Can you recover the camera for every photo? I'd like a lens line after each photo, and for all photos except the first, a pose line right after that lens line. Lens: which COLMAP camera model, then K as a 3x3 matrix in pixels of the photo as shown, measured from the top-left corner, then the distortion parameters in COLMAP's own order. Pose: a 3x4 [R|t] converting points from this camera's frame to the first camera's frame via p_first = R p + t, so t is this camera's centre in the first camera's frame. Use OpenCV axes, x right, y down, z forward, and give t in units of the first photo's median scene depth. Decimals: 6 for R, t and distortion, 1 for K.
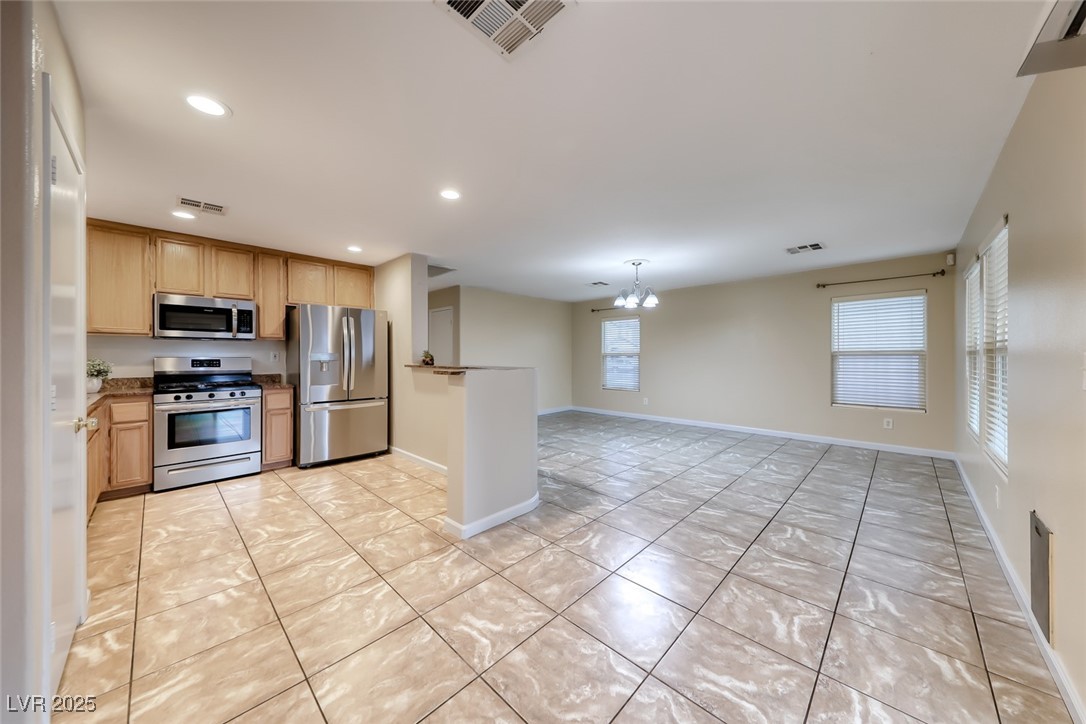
lens RADIAL K [[369.8, 0, 540.3], [0, 369.8, 356.6], [0, 0, 1]] dist [0.023321, -0.007285]
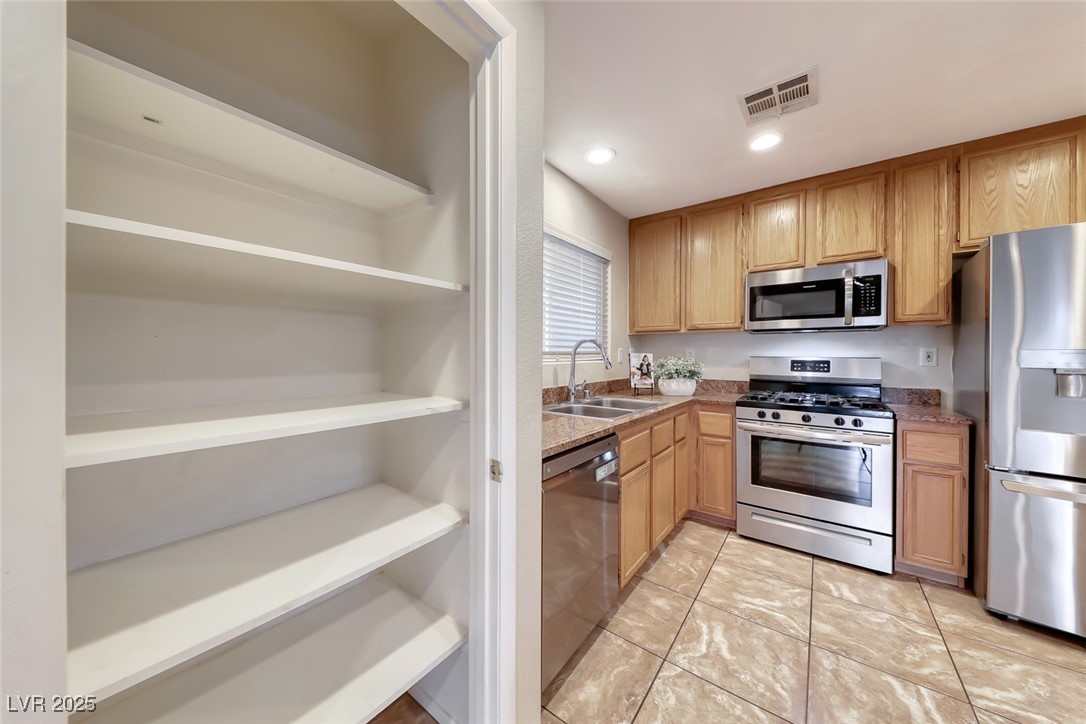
lens RADIAL K [[369.8, 0, 538.9], [0, 369.8, 356.2], [0, 0, 1]] dist [0.023321, -0.007285]
pose [[0.126275, 0.006753, -0.991972, -0.309097], [-0.004453, 0.999971, 0.006240, -0.002554], [0.991985, 0.003630, 0.126302, 0.473644]]
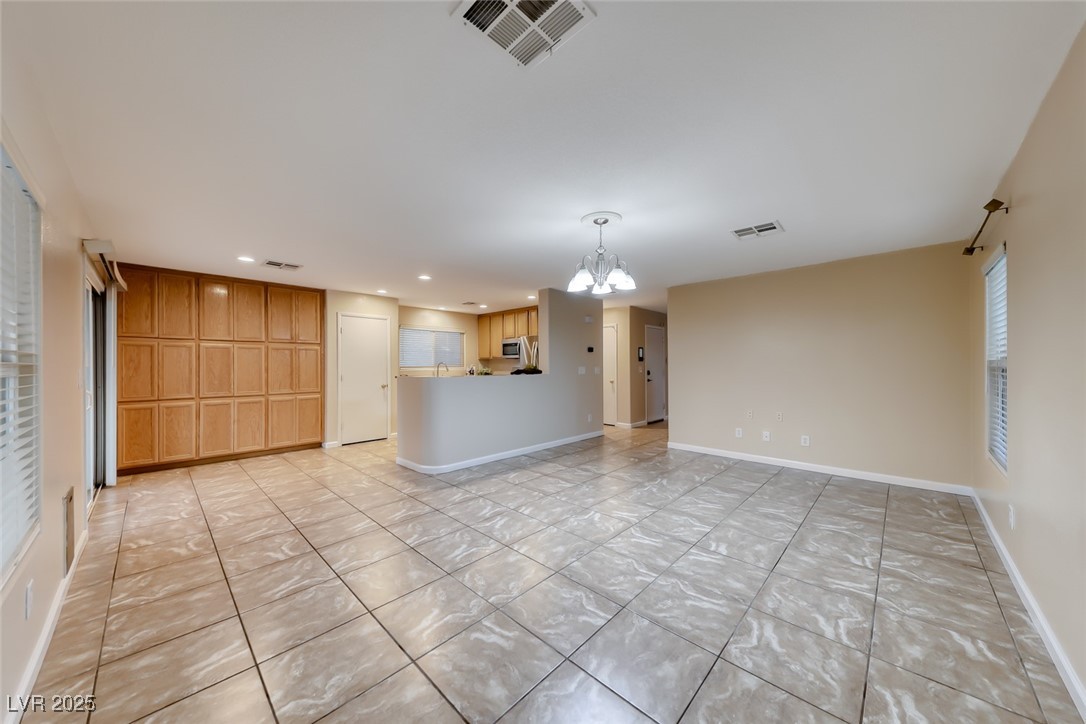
lens RADIAL K [[369.8, 0, 536.5], [0, 369.8, 359.3], [0, 0, 1]] dist [0.023321, -0.007285]
pose [[-0.002513, -0.015898, -0.999870, 1.202062], [0.000109, 0.999874, -0.015898, -0.012587], [0.999997, -0.000149, -0.002511, 1.203576]]
